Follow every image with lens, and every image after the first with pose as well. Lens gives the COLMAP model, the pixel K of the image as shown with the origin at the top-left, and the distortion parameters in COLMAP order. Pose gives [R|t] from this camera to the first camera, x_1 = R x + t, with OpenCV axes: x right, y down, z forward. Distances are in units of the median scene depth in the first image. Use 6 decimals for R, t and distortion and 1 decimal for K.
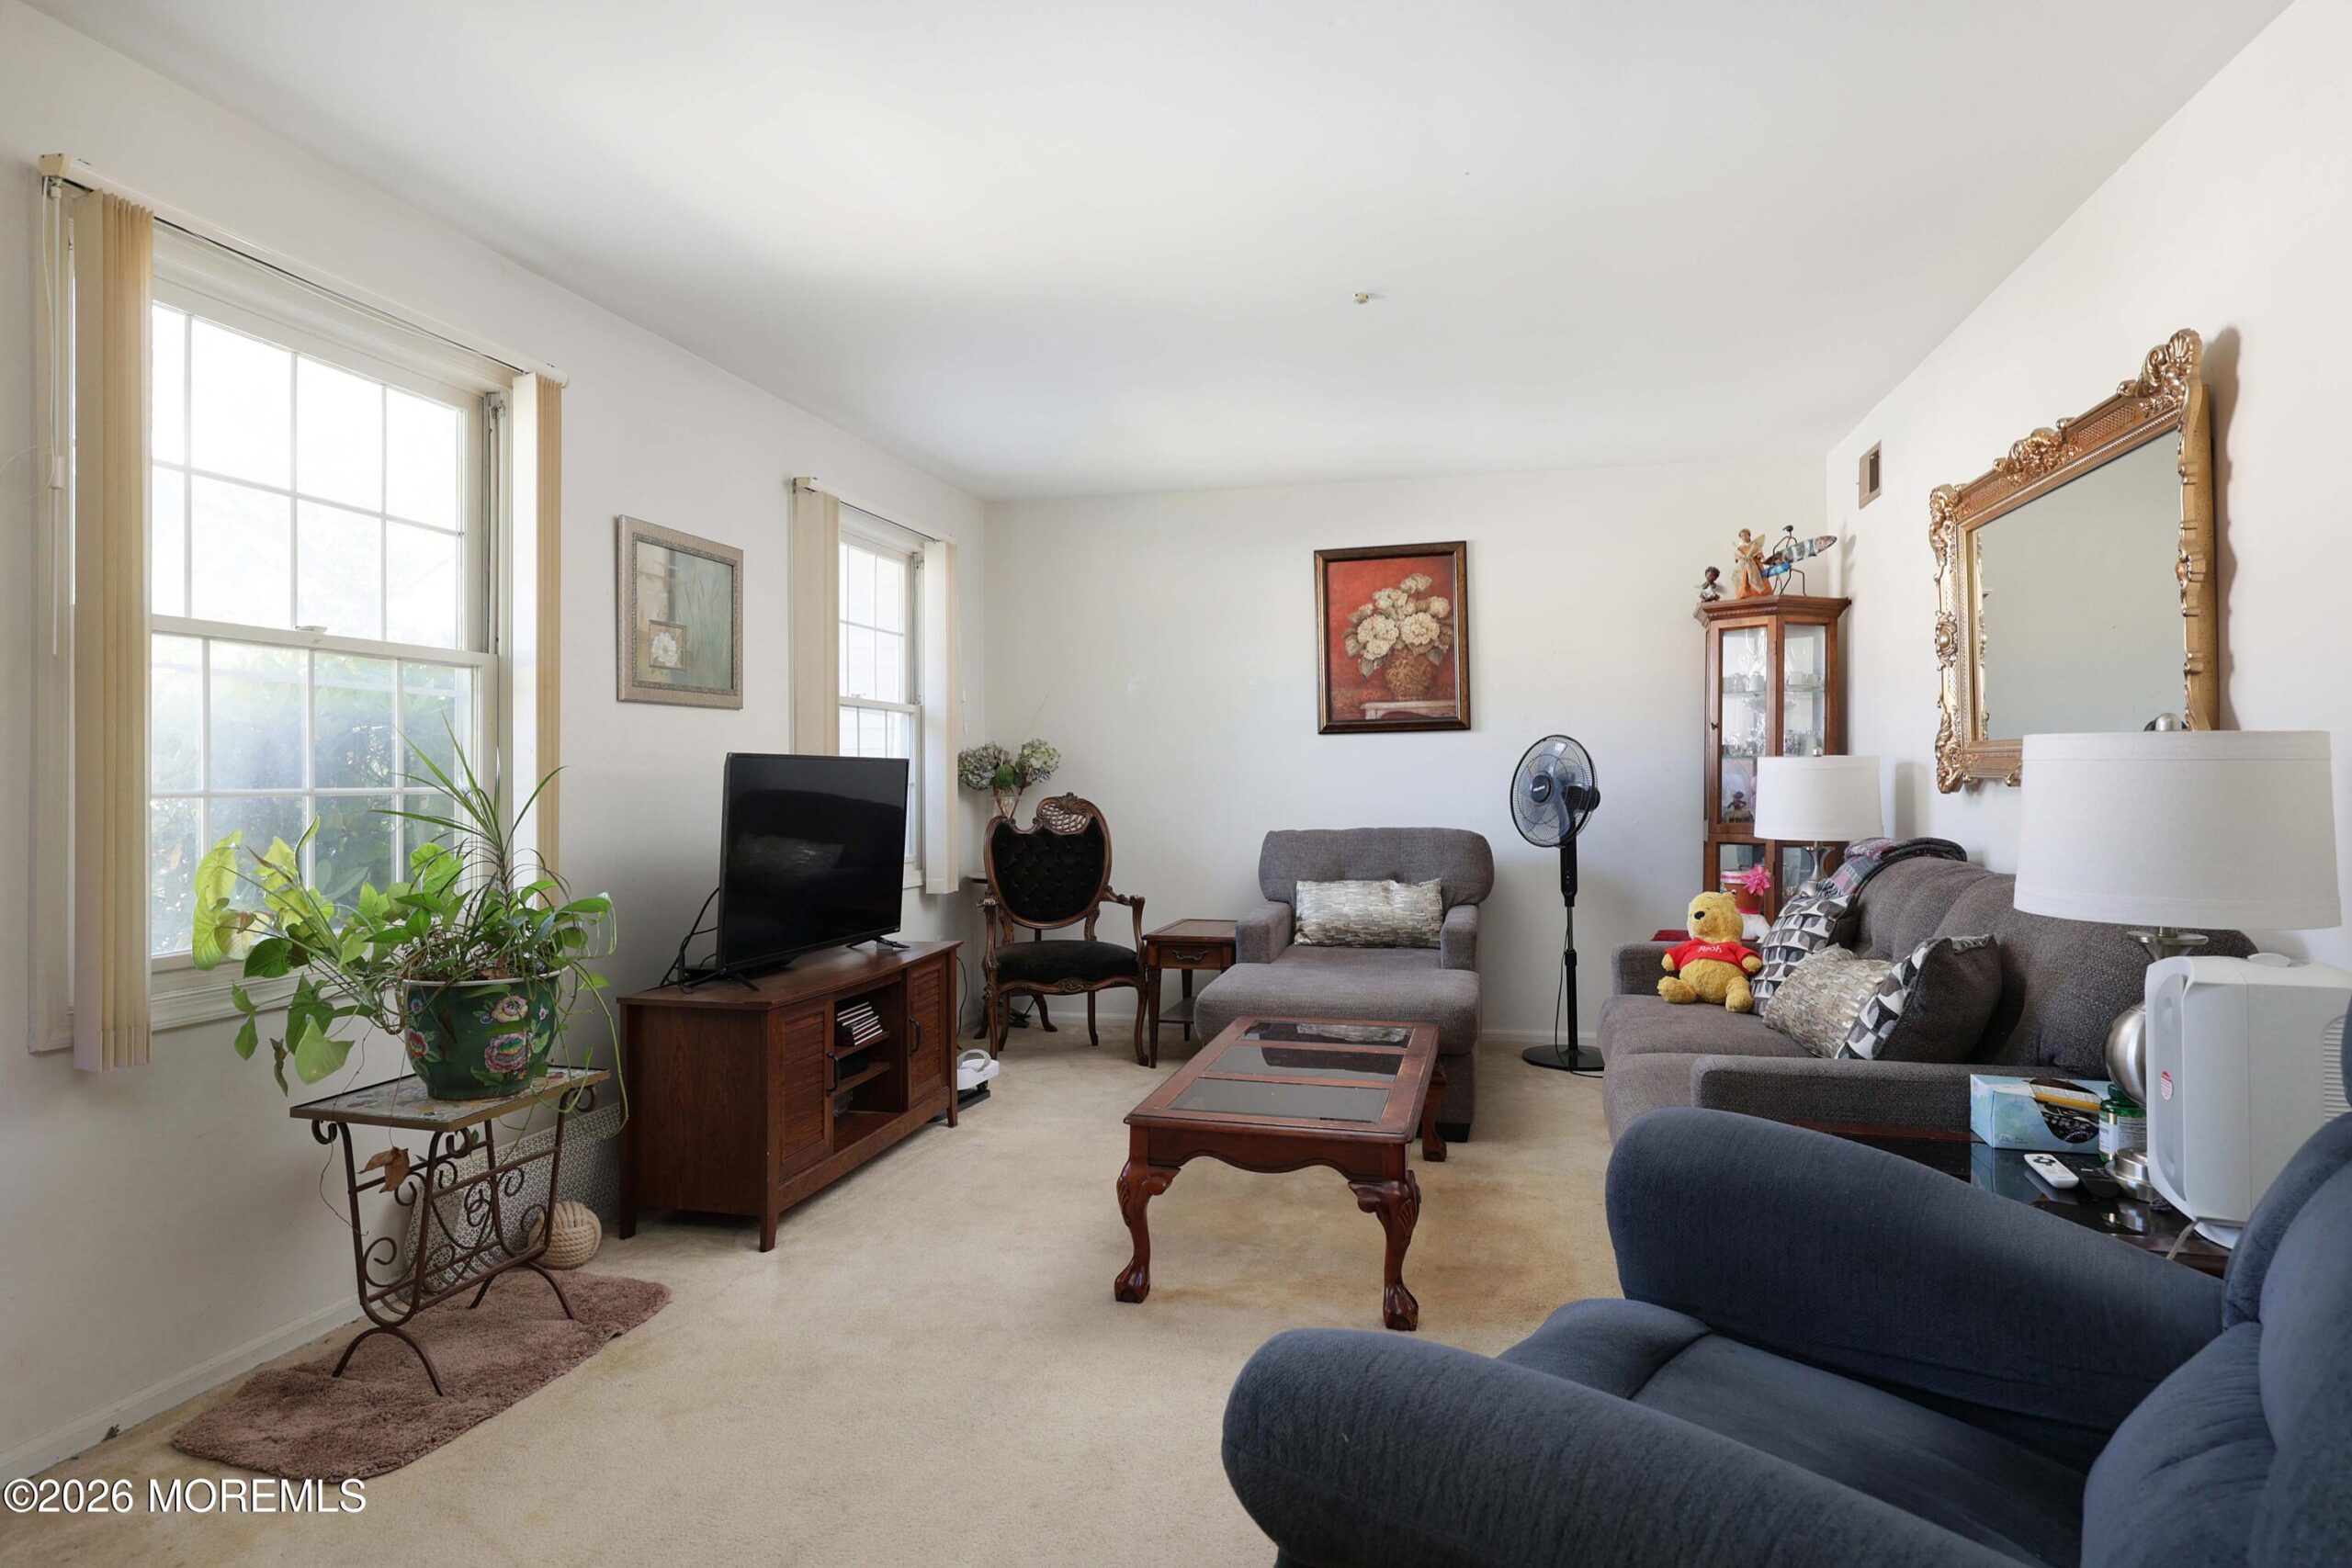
lens RADIAL K [[1344.2, 0, 1167.6], [0, 1344.2, 777.6], [0, 0, 1]] dist [-0.003760, -0.002573]
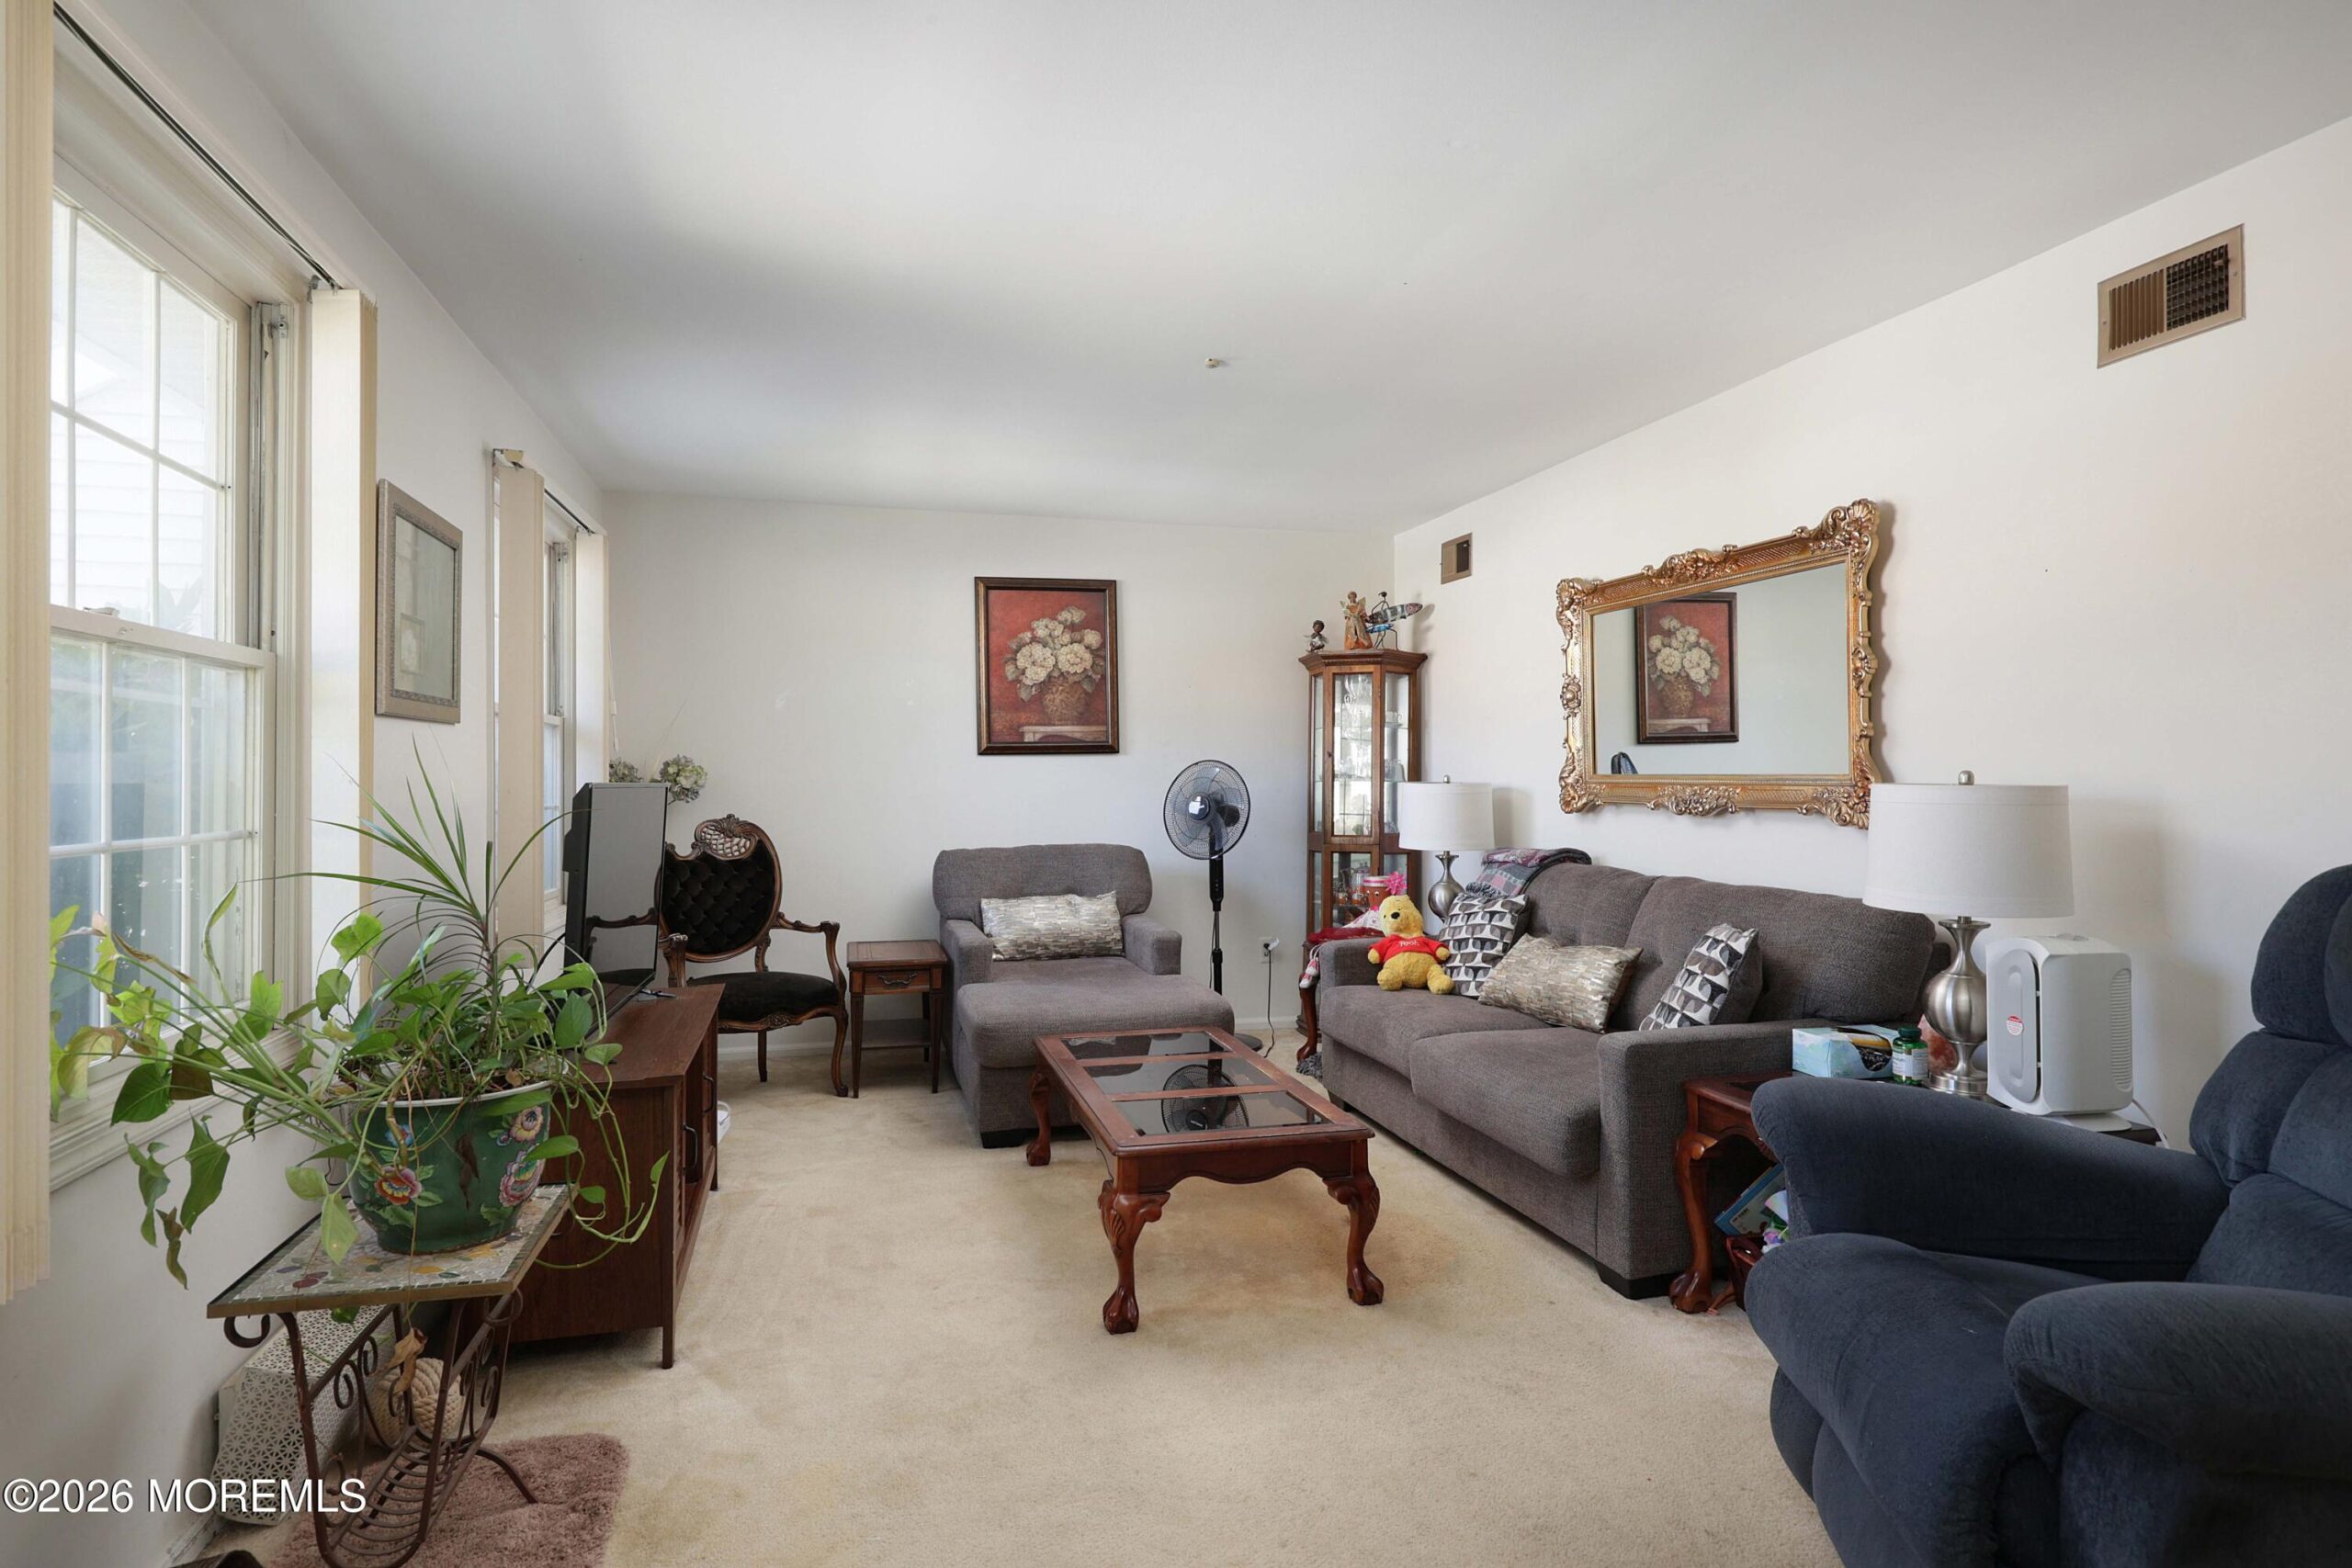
lens RADIAL K [[1266.4, 0, 1178.8], [0, 1266.4, 781.0], [0, 0, 1]] dist [-0.004786, -0.001087]
pose [[0.867407, 0.002181, 0.497594, -0.353816], [-0.002014, 0.999998, -0.000871, -0.017590], [-0.497595, -0.000247, 0.867409, 0.117718]]
